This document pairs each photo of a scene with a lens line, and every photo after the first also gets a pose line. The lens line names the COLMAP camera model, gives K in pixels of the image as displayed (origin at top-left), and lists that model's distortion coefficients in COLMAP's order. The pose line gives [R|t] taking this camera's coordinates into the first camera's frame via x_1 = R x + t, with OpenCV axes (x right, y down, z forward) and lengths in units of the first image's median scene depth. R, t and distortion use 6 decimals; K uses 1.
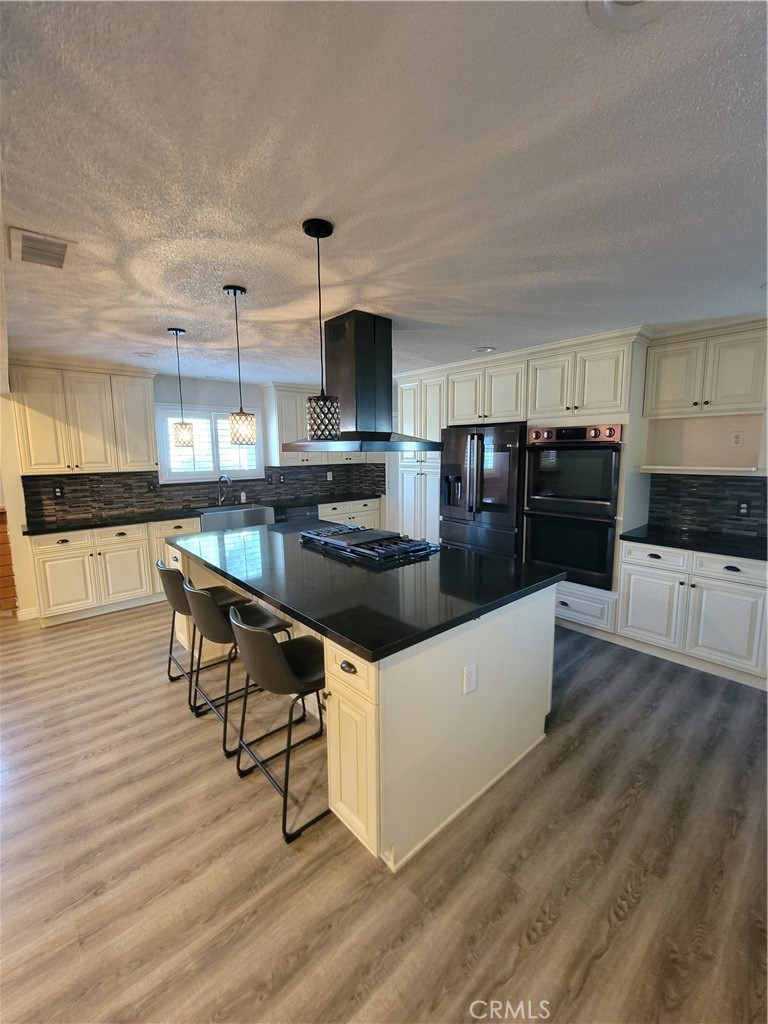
lens RADIAL K [[418.6, 0, 392.8], [0, 418.6, 508.1], [0, 0, 1]] dist [-0.000553, -0.003759]
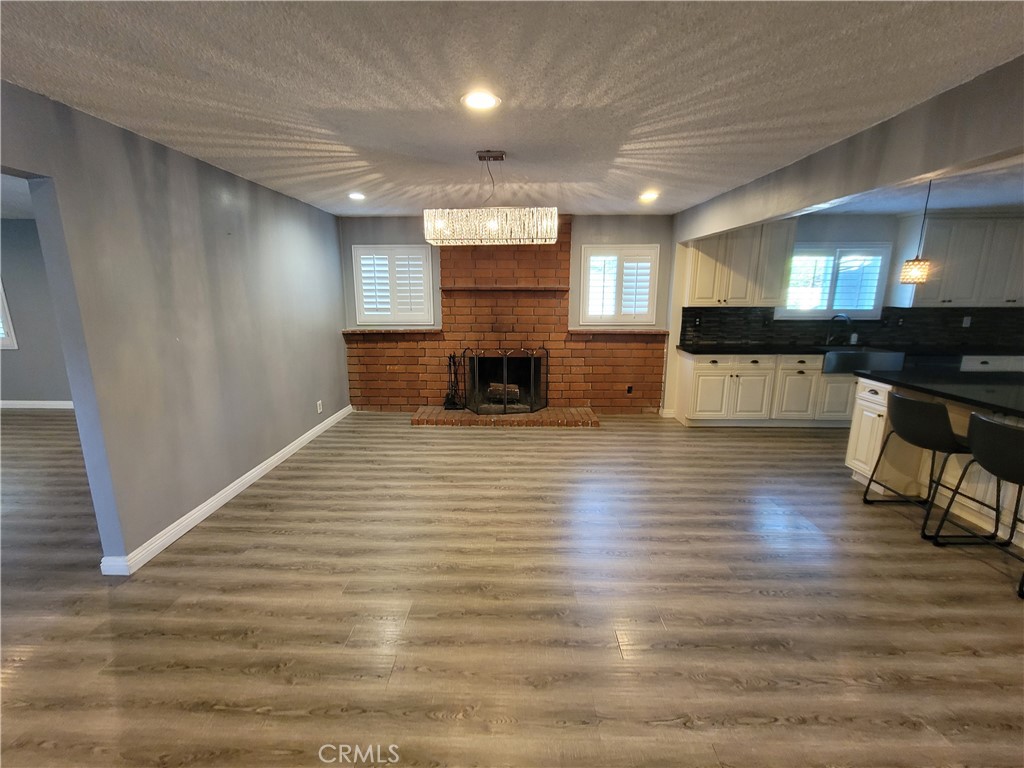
lens RADIAL K [[418.6, 0, 511.3], [0, 418.6, 371.8], [0, 0, 1]] dist [-0.000553, -0.003759]
pose [[0.715118, 0.141017, -0.684632, -0.373698], [-0.100971, 0.990006, 0.098450, 0.048505], [0.691673, -0.001275, 0.722210, -0.312102]]
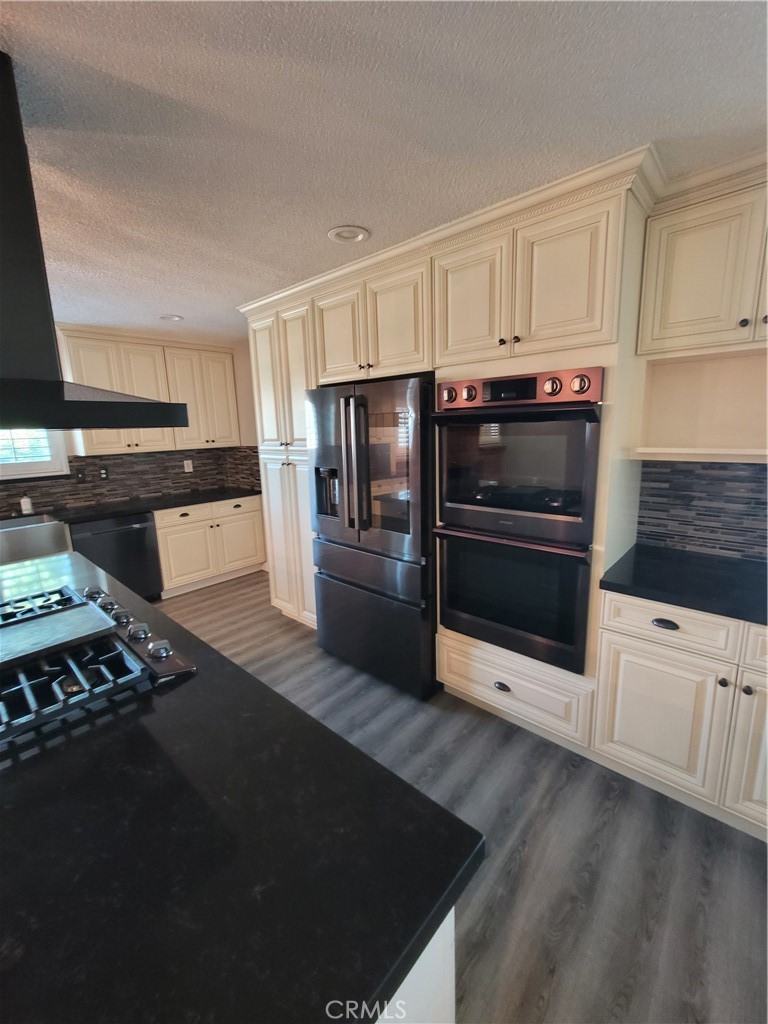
lens RADIAL K [[426.4, 0, 391.6], [0, 426.4, 508.1], [0, 0, 1]] dist [-0.002469, 0.000215]
pose [[0.993498, -0.038779, 0.107045, 0.192496], [0.033297, 0.998064, 0.052538, -0.054749], [-0.108875, -0.048632, 0.992865, 0.422644]]
